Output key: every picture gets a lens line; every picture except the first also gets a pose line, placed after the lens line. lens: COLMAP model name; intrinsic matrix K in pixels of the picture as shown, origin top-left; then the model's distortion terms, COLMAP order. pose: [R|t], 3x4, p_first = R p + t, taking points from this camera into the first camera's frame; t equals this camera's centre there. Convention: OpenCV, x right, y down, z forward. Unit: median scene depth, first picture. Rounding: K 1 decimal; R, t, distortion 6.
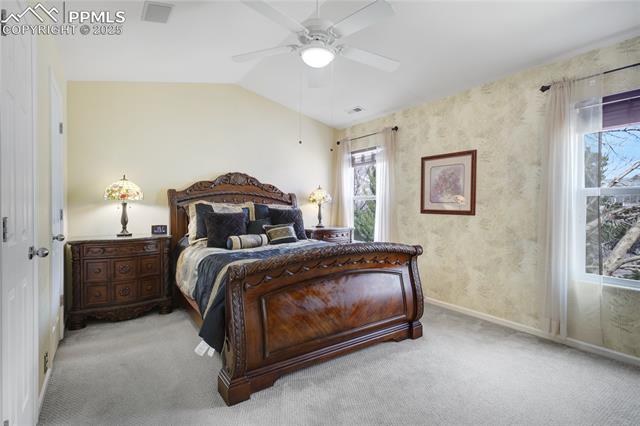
lens RADIAL K [[303.1, 0, 319.8], [0, 303.1, 209.3], [0, 0, 1]] dist [0.002715, -0.000084]
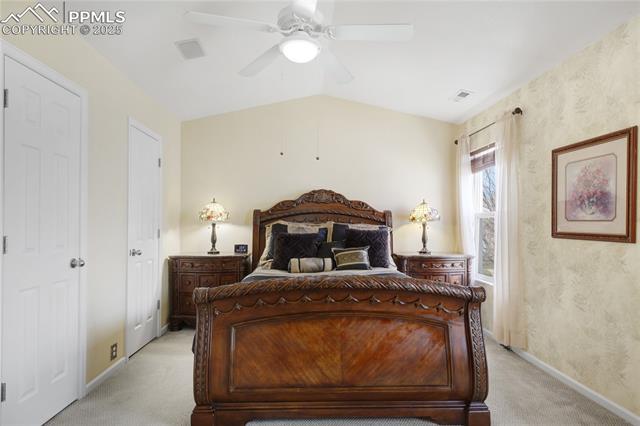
lens RADIAL K [[345.1, 0, 319.2], [0, 345.1, 222.2], [0, 0, 1]] dist [0.003389, 0.000861]
pose [[0.844275, -0.005749, -0.535879, 0.319706], [-0.004276, 0.999838, -0.017463, -0.004741], [0.535893, 0.017035, 0.844114, 0.132154]]
